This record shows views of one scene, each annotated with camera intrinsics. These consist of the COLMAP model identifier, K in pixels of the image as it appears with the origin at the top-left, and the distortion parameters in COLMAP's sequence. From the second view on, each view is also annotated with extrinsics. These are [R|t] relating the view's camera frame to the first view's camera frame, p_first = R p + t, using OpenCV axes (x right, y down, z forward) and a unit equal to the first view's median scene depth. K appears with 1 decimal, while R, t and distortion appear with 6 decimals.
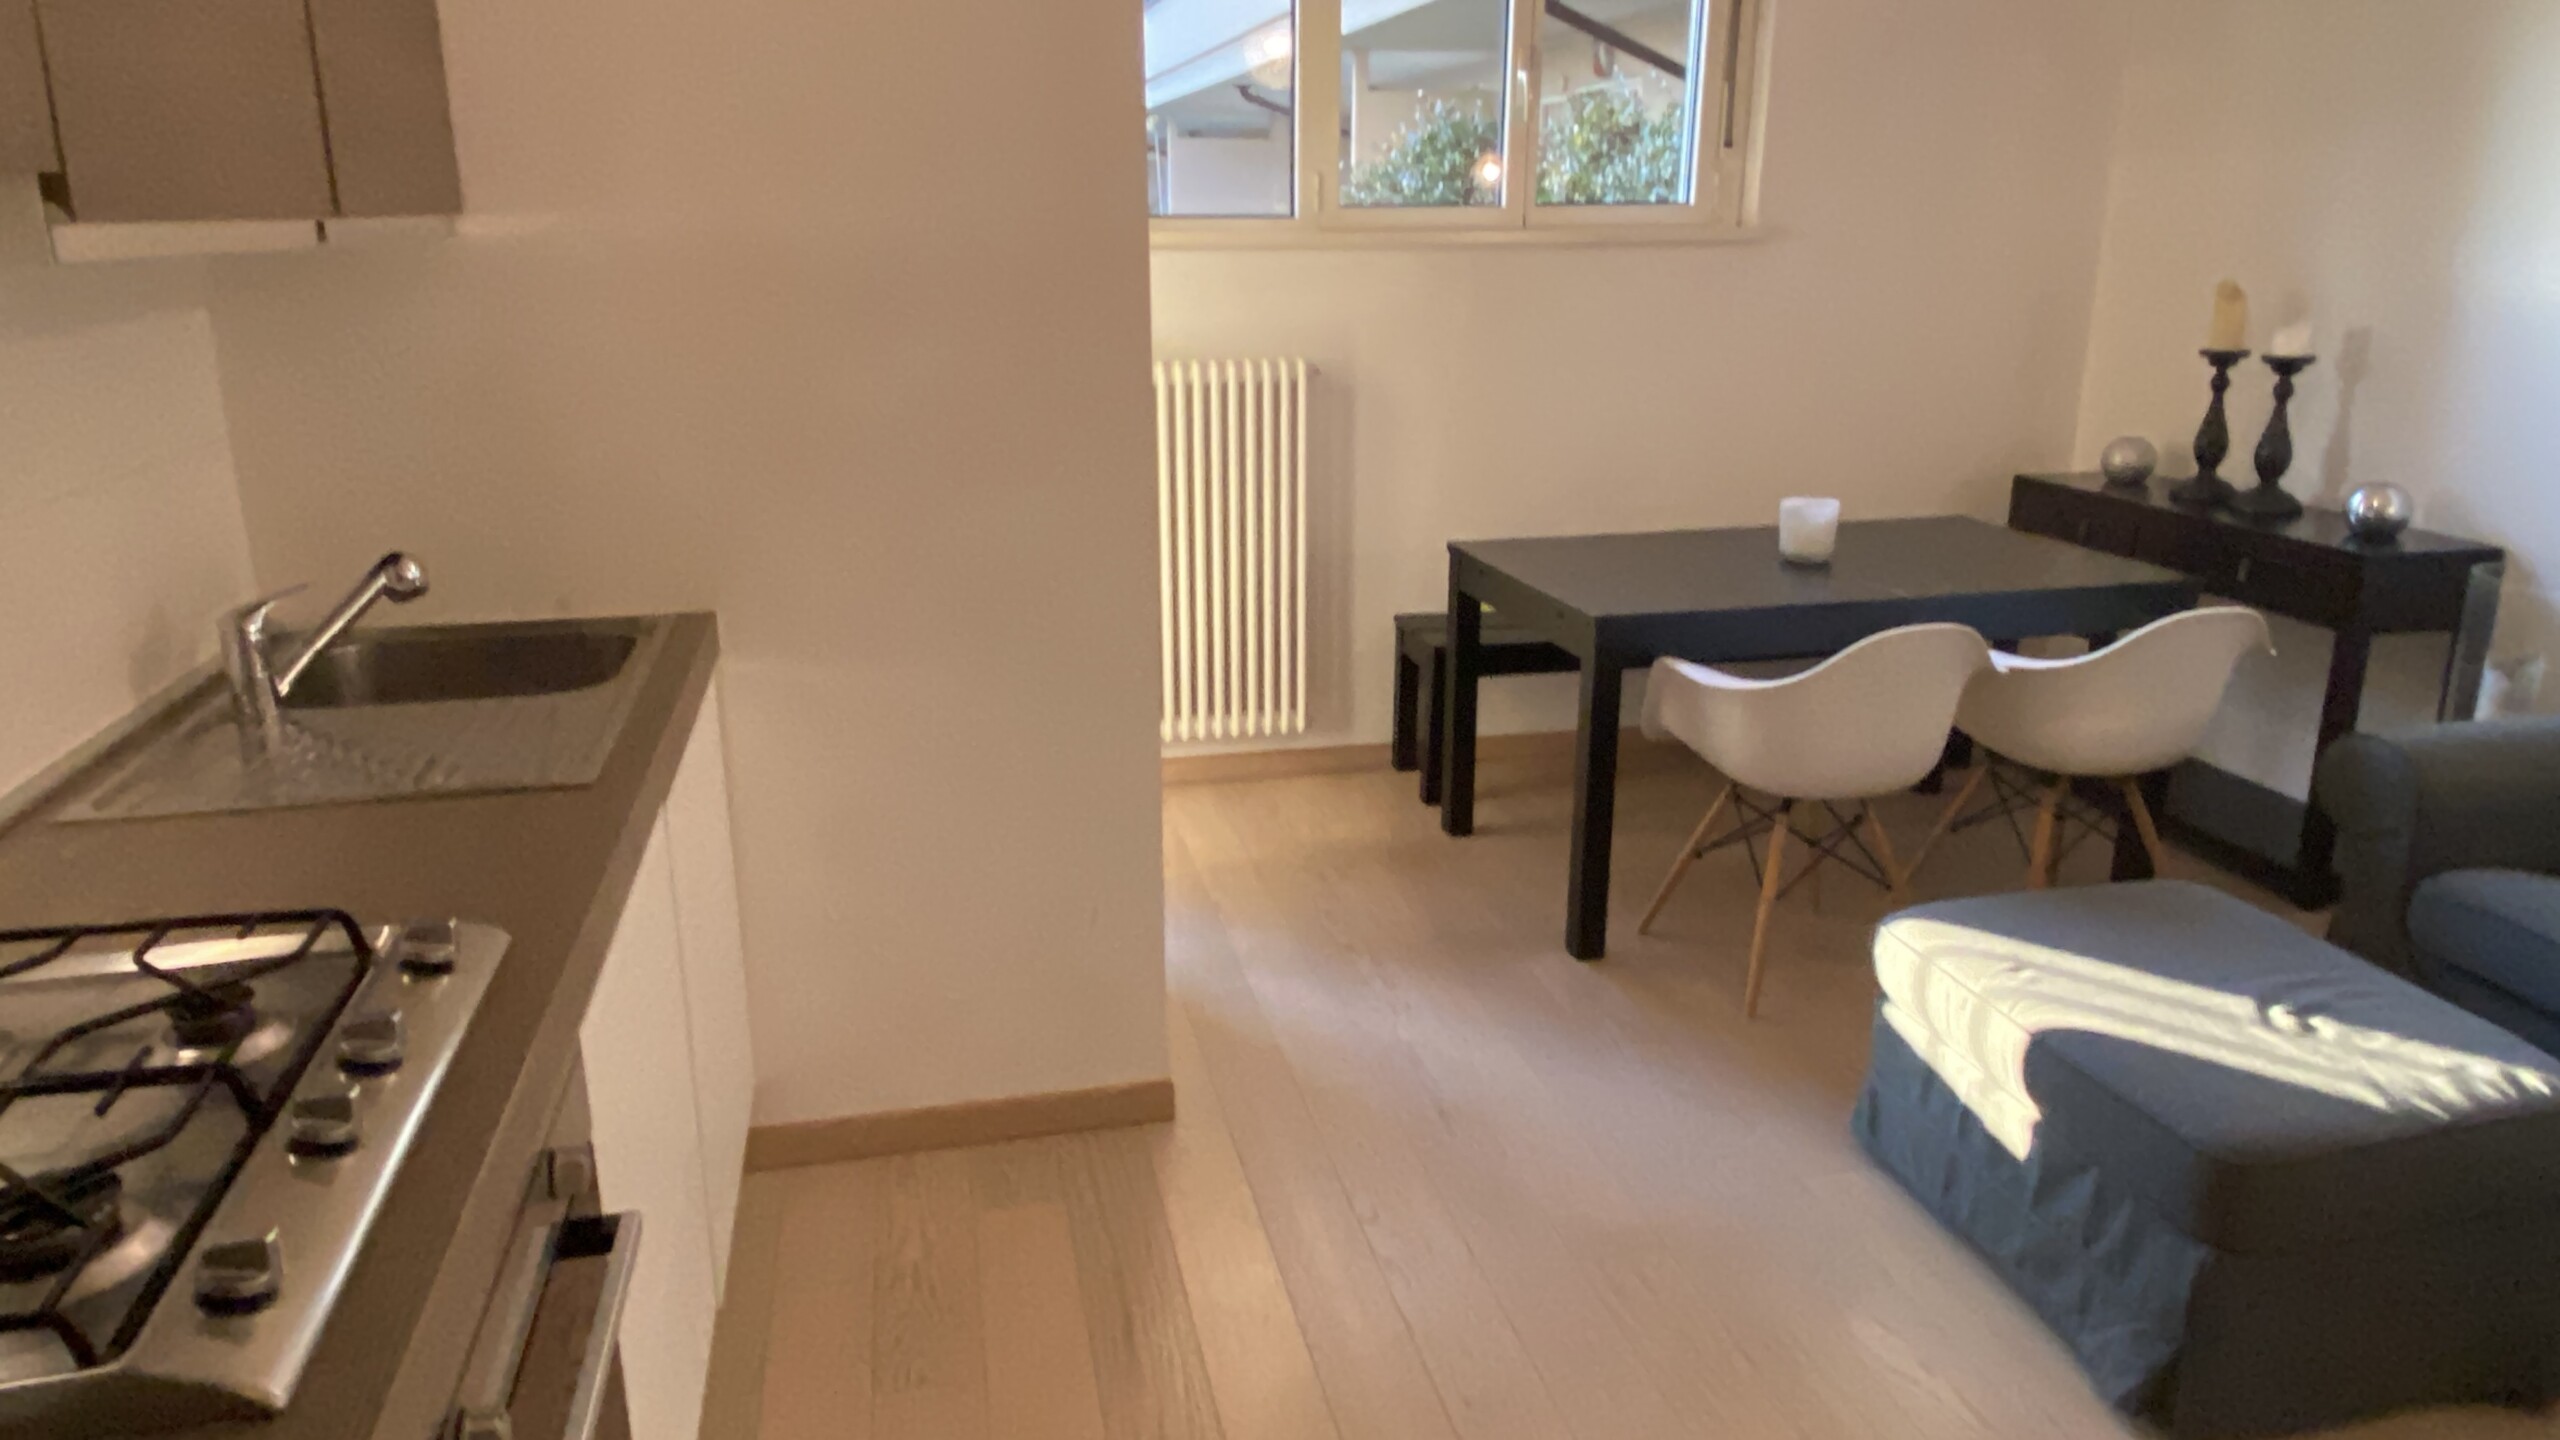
lens RADIAL K [[1658.2, 0, 1282.1], [0, 1658.2, 741.0], [0, 0, 1]] dist [-0.044860, -0.001315]
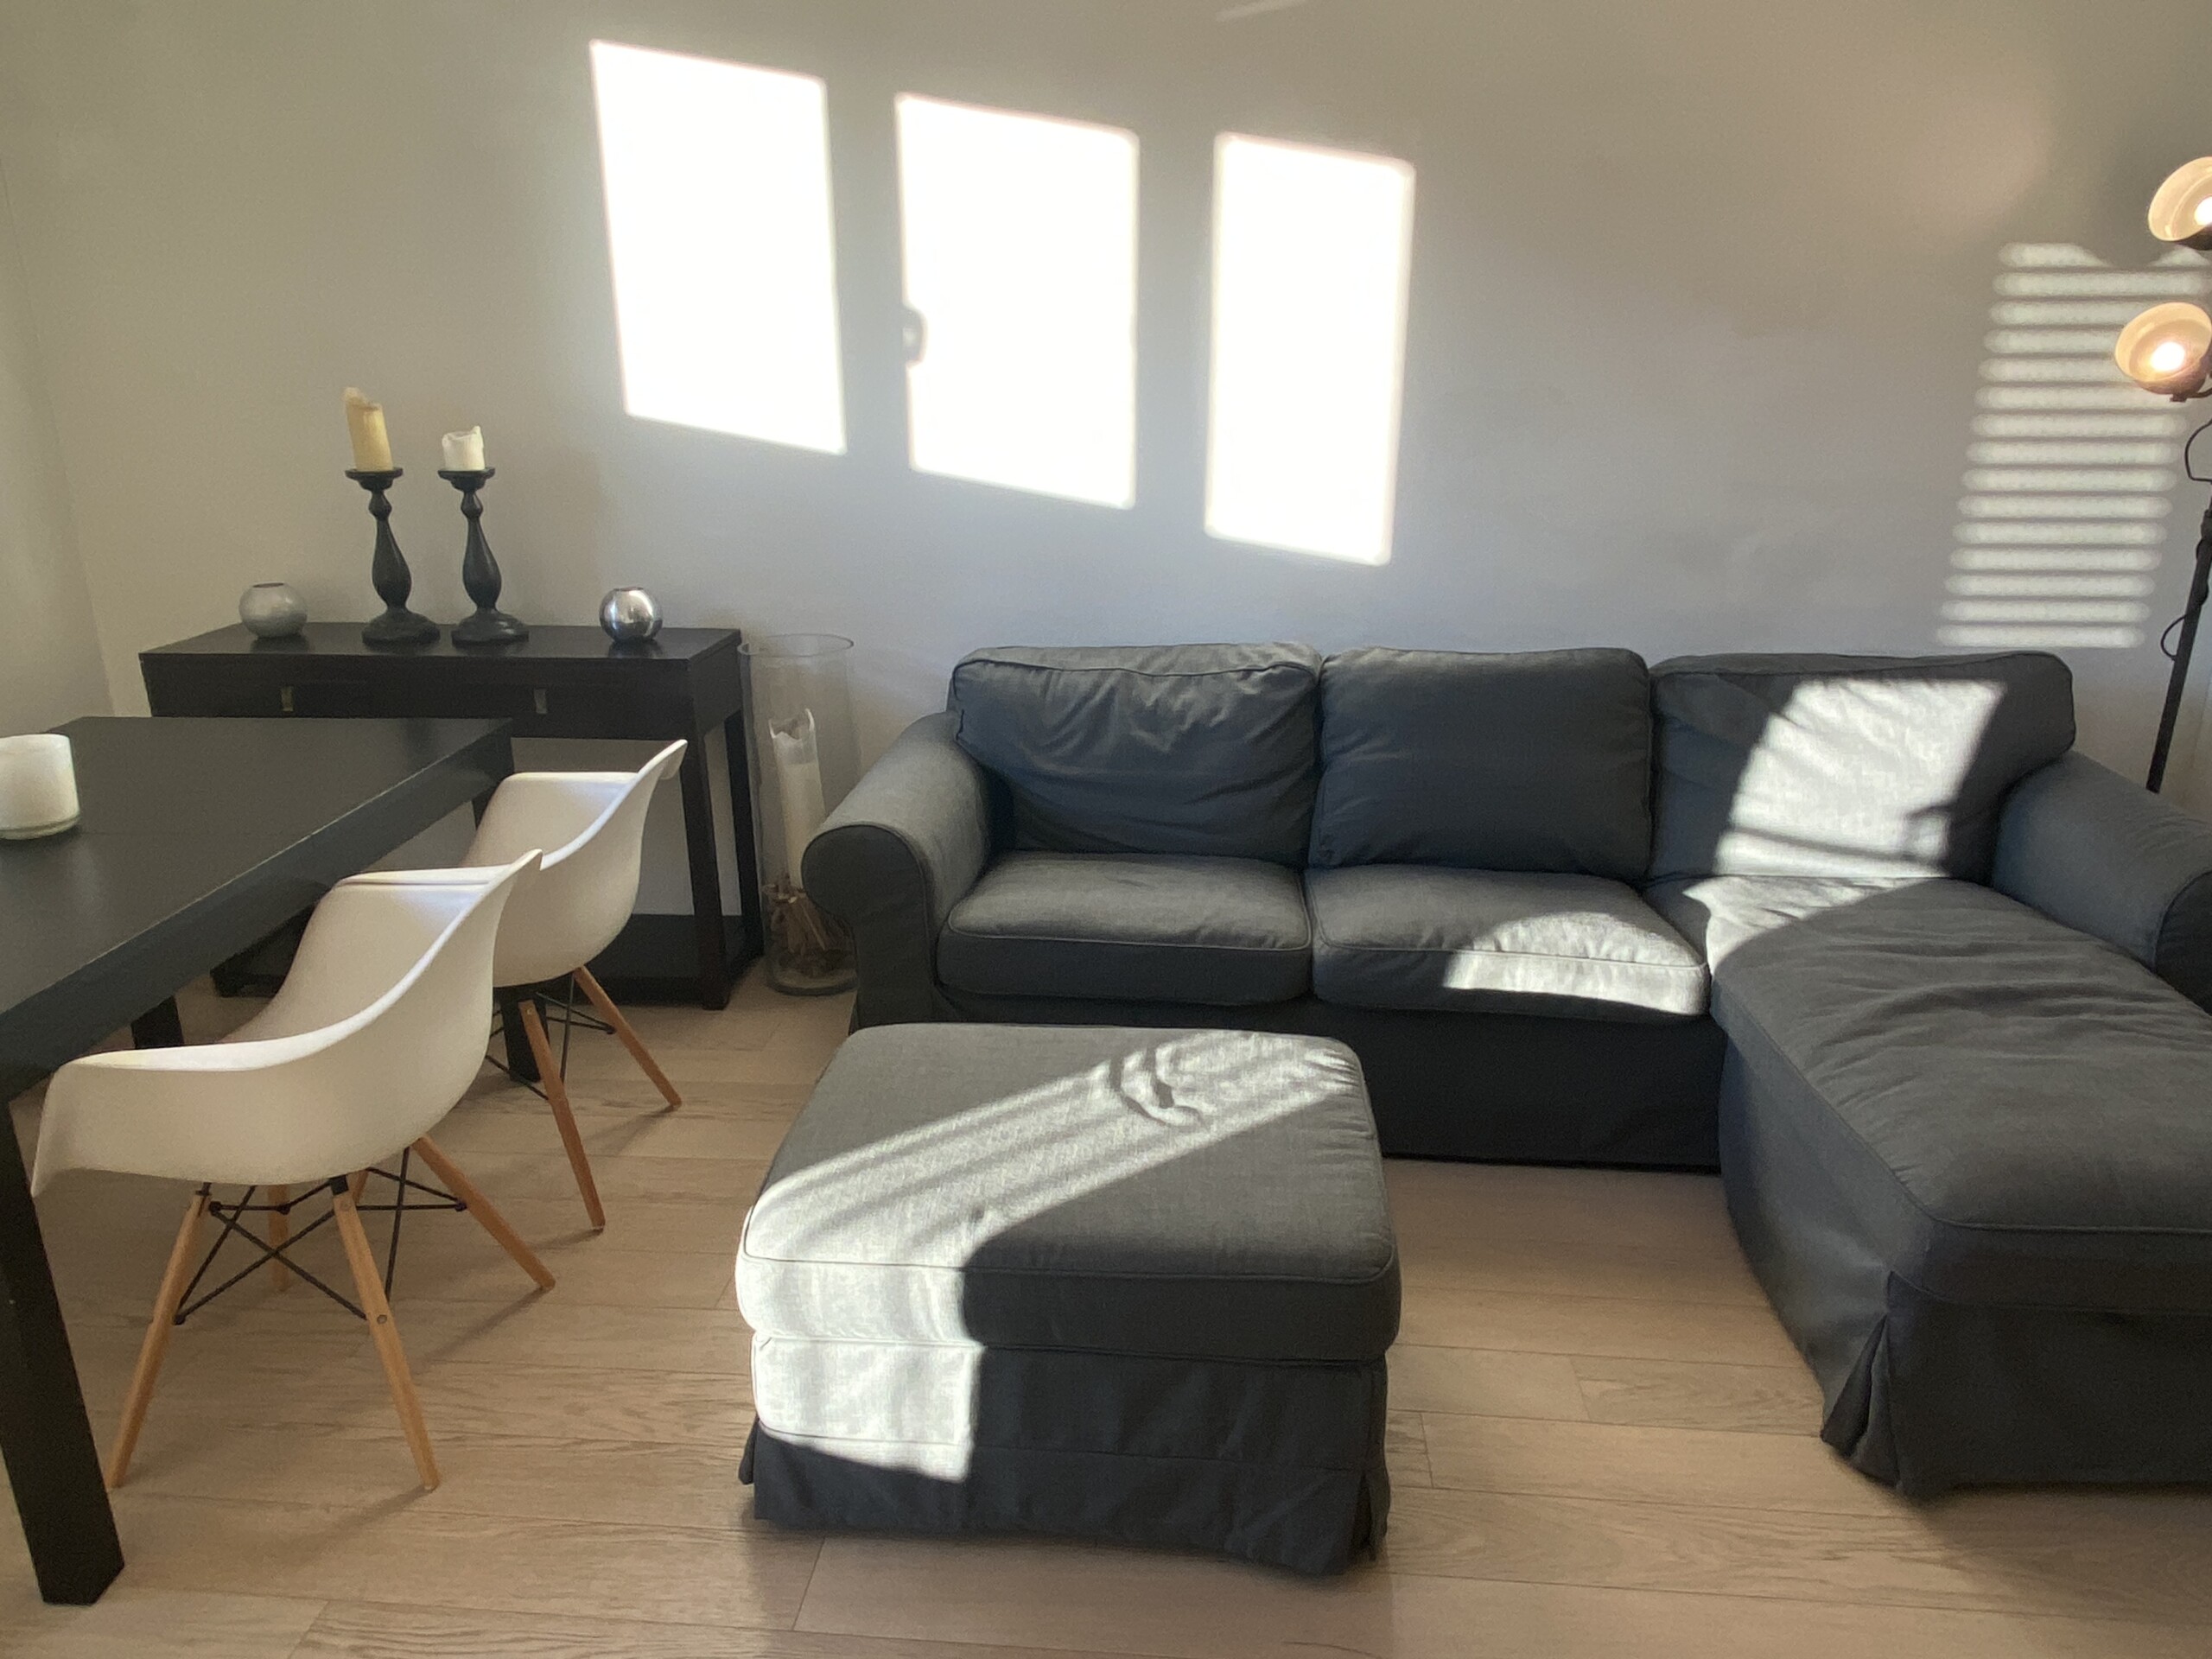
lens RADIAL K [[1475.7, 0, 1111.6], [0, 1475.7, 815.2], [0, 0, 1]] dist [0.066459, -0.069938]
pose [[0.290245, -0.271992, 0.917485, -0.107287], [0.281626, 0.940576, 0.189745, -0.109666], [-0.914574, 0.203315, 0.349597, 0.404302]]
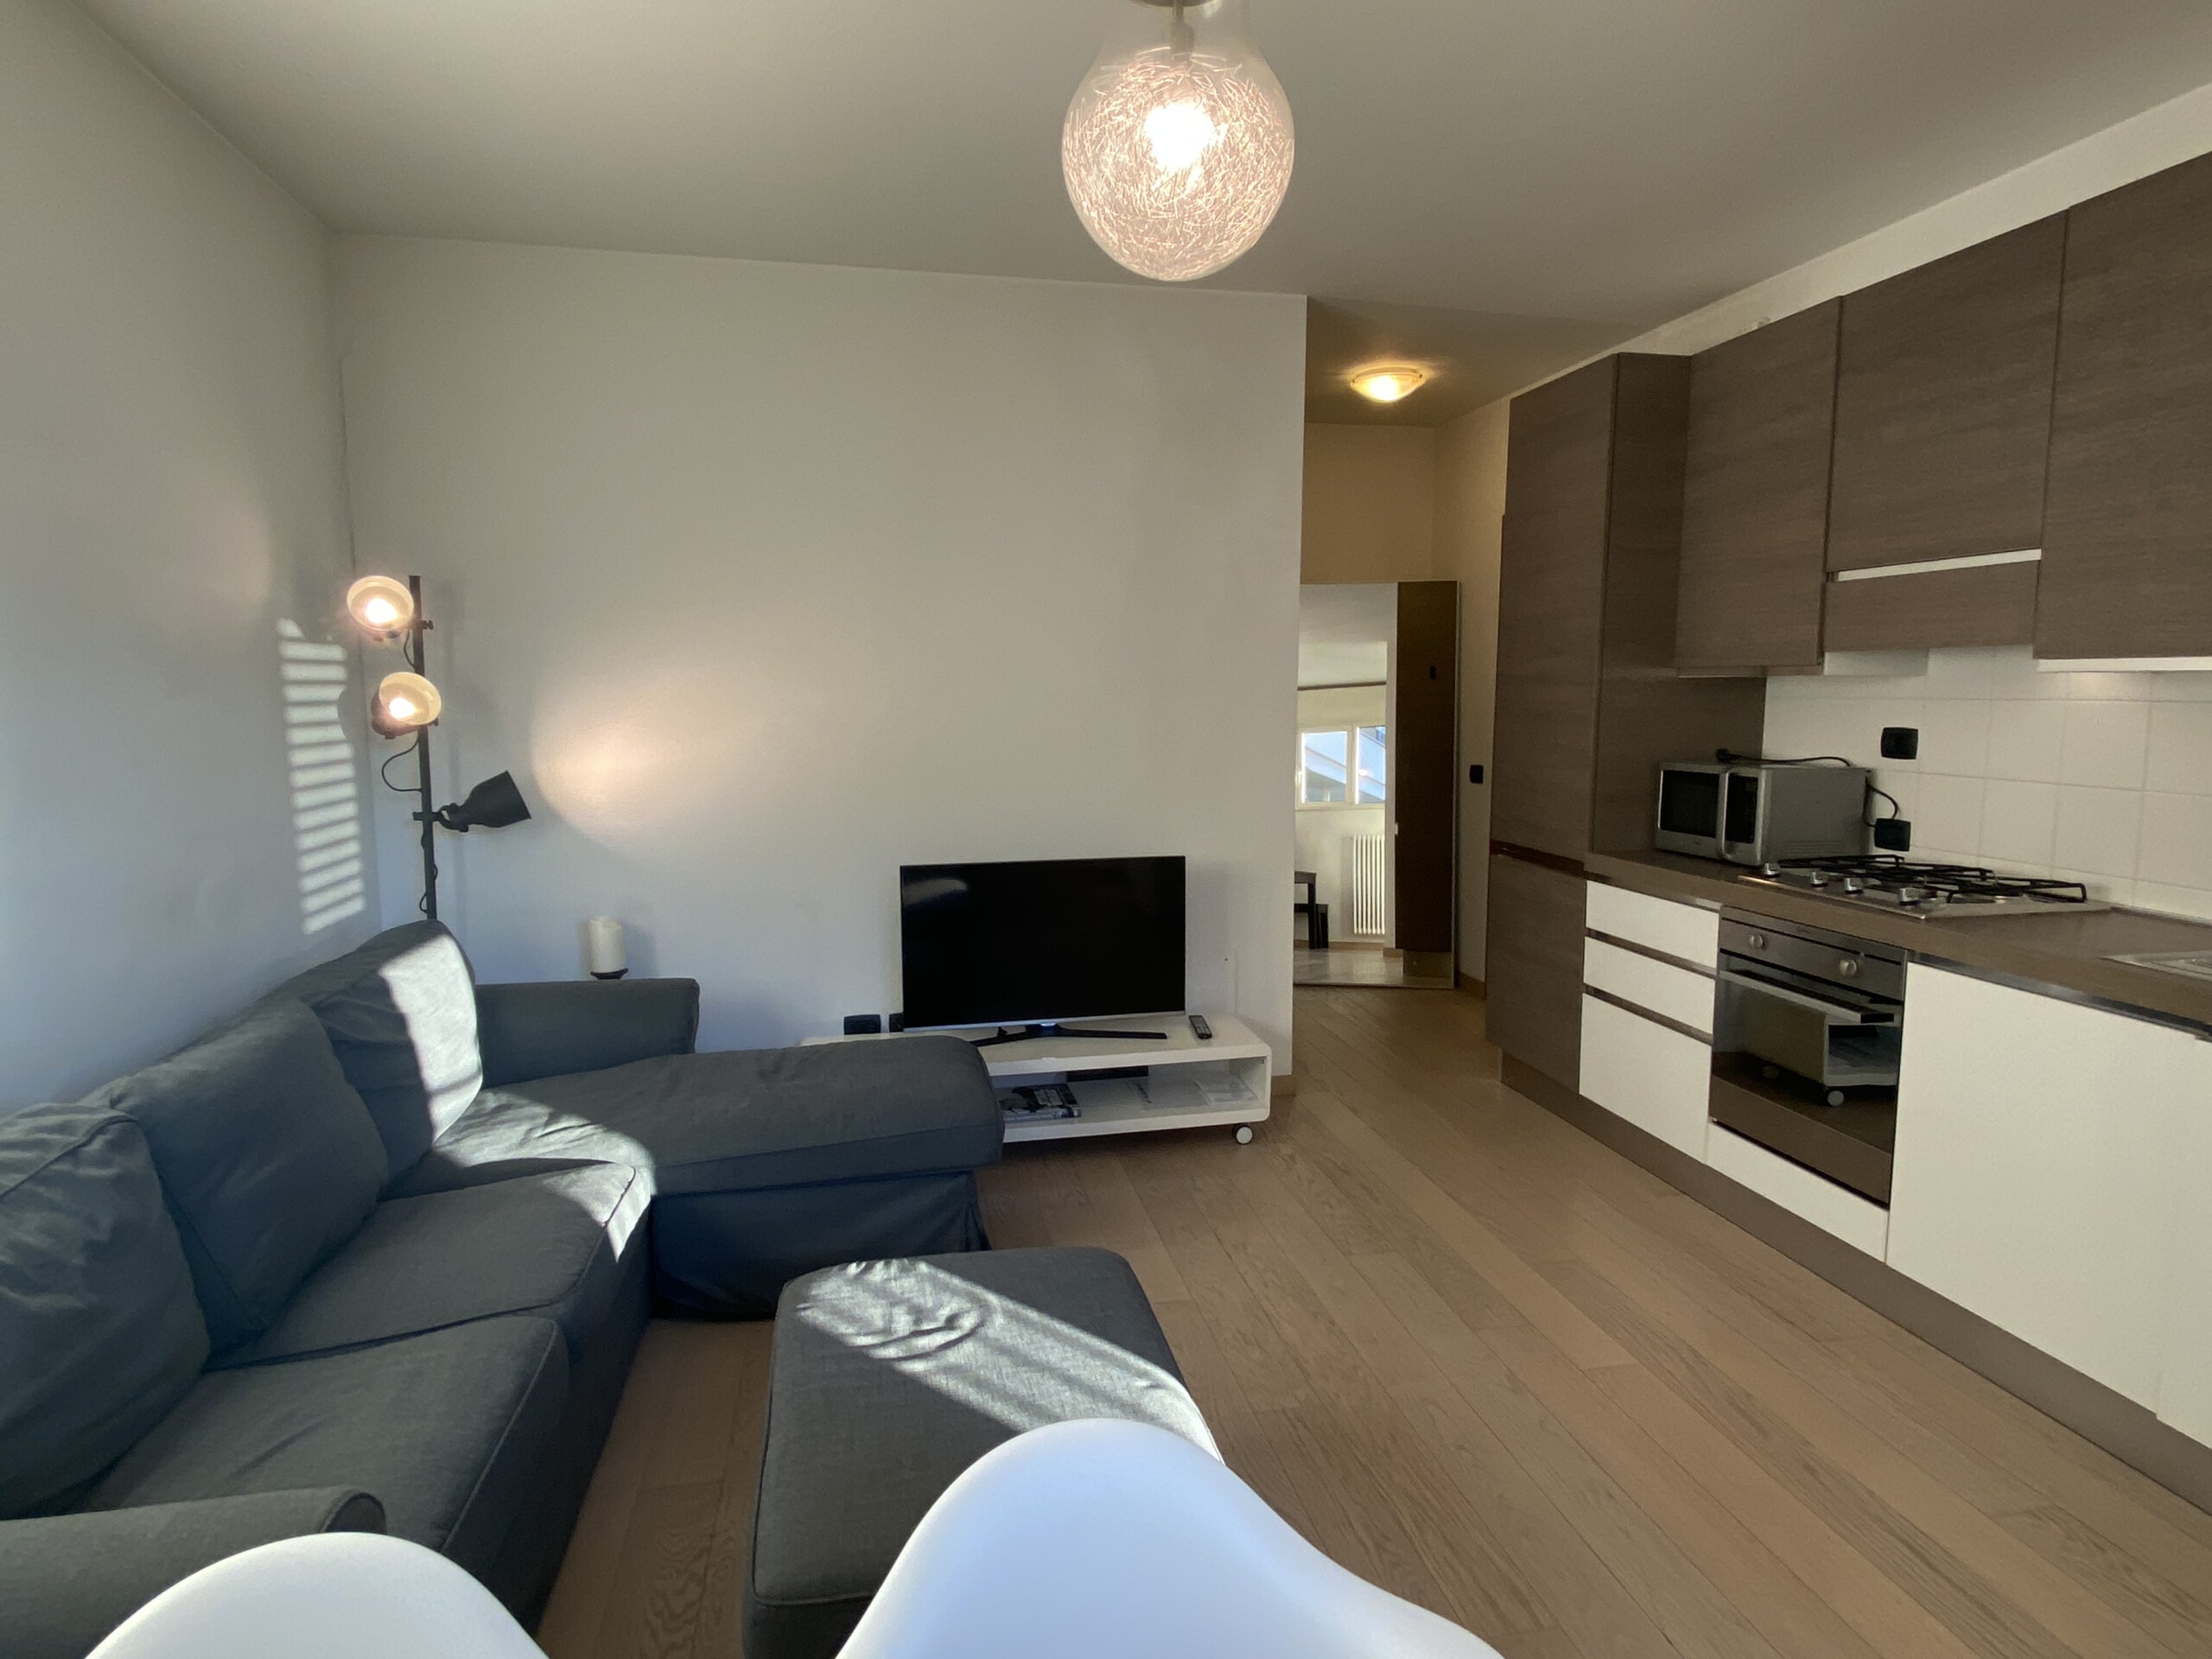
lens RADIAL K [[1210.8, 0, 1106.7], [0, 1210.8, 822.3], [0, 0, 1]] dist [0.034888, -0.032771]
pose [[-0.999475, 0.022818, 0.023023, 0.276563], [0.030153, 0.915145, 0.401996, -0.296245], [-0.011897, 0.402479, -0.915352, 0.968653]]
